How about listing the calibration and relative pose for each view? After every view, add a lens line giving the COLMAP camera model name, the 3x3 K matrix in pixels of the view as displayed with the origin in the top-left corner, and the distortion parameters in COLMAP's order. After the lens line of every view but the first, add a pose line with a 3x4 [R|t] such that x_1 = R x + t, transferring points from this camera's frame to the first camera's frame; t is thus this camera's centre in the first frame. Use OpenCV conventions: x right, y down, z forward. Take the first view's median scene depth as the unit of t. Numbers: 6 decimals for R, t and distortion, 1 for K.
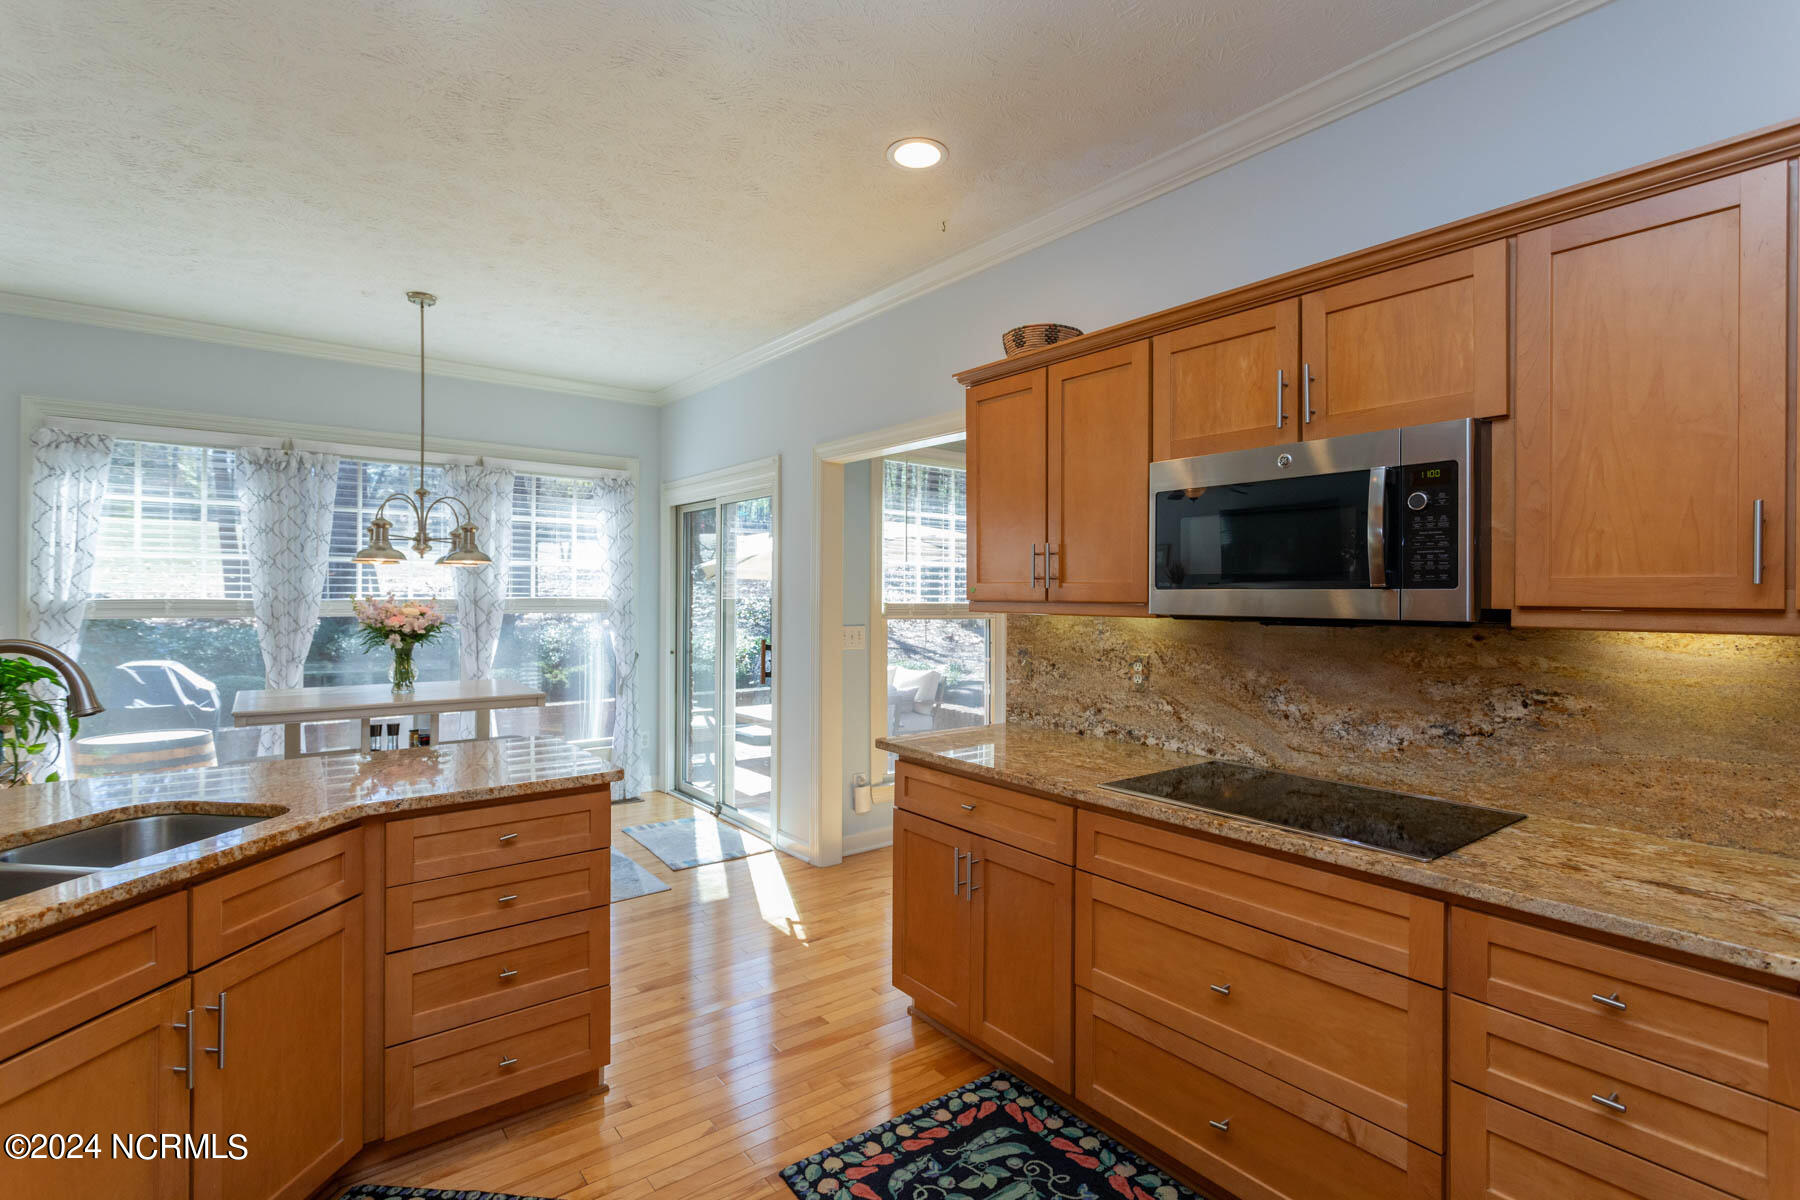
lens RADIAL K [[844.6, 0, 896.0], [0, 844.6, 592.4], [0, 0, 1]] dist [-0.003541, 0.001040]
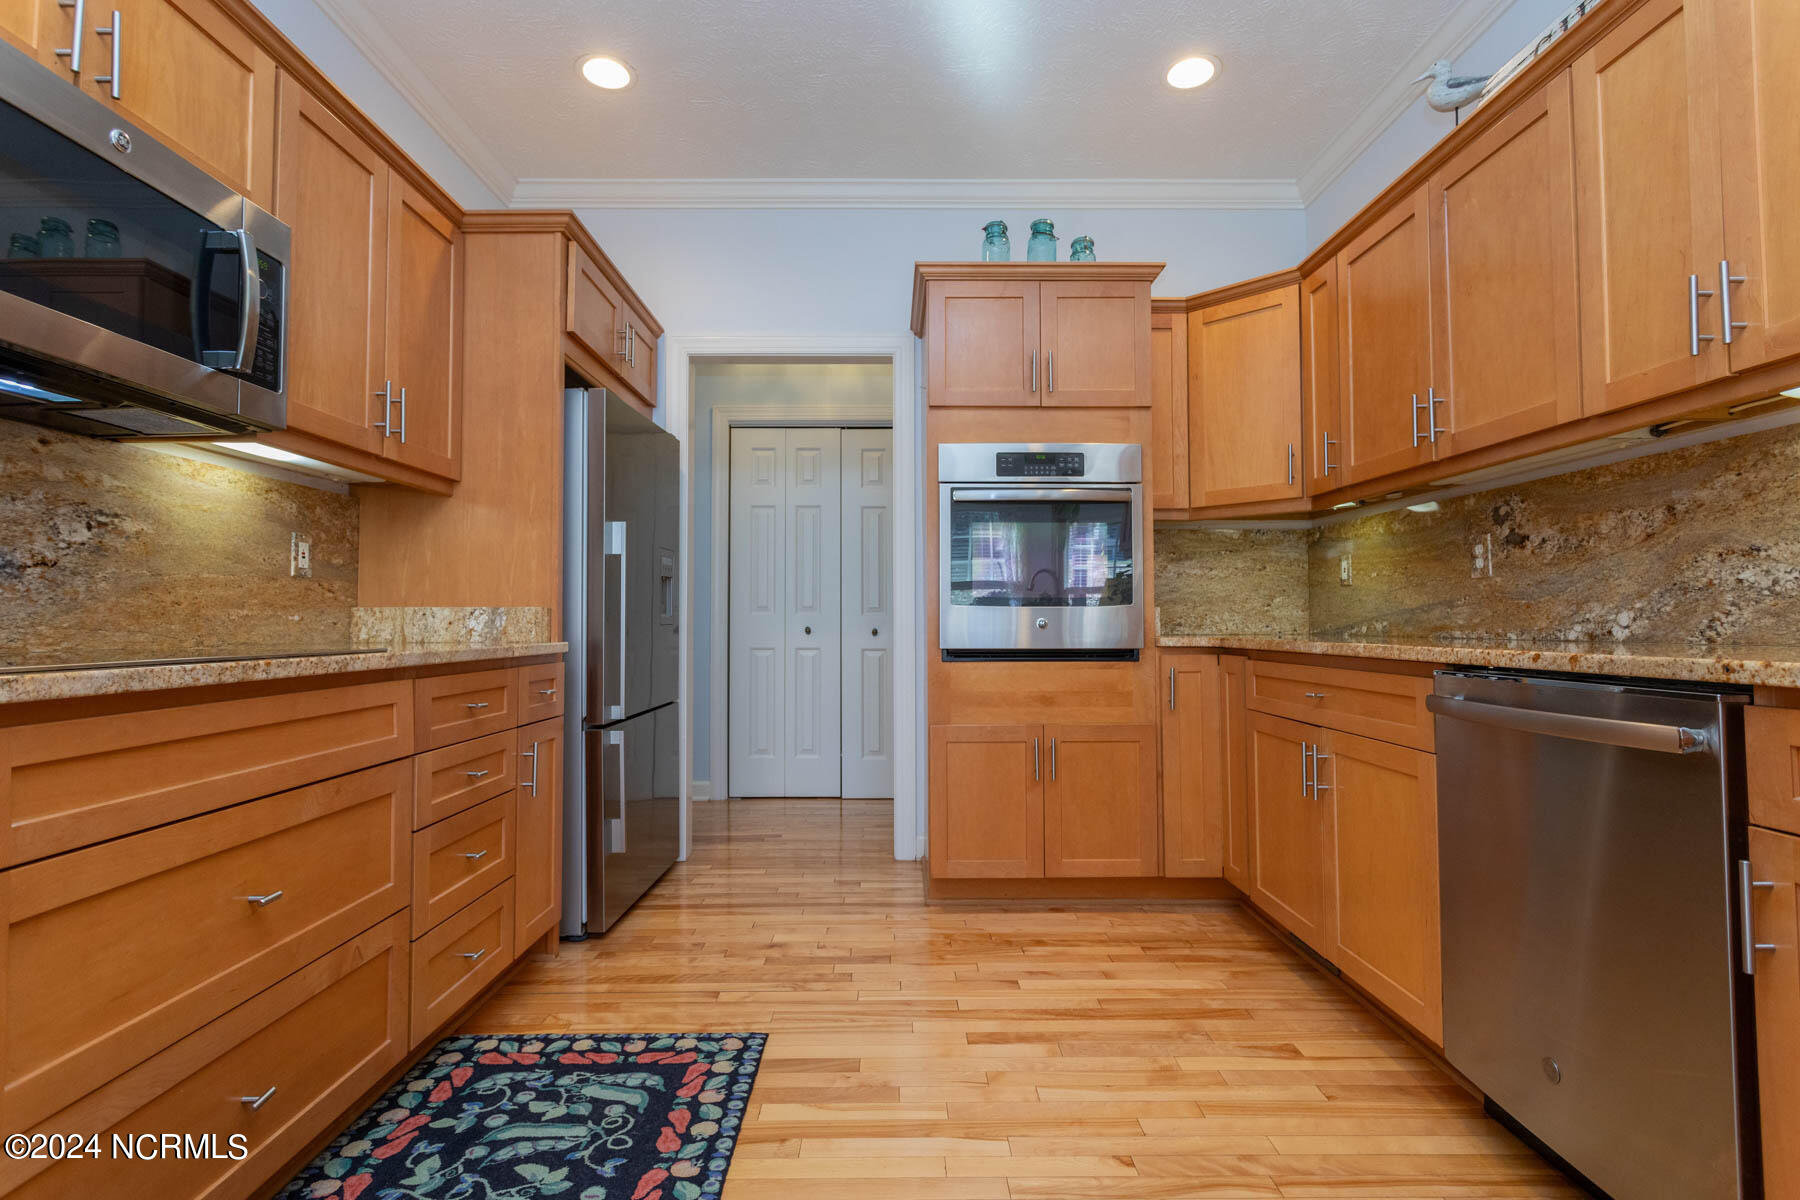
lens RADIAL K [[844.6, 0, 896.0], [0, 844.6, 592.4], [0, 0, 1]] dist [-0.003541, 0.001040]
pose [[-0.793030, 0.021072, 0.608818, -0.431101], [0.001692, 0.999474, -0.032389, 0.229079], [-0.609180, -0.024655, -0.792649, 1.176576]]
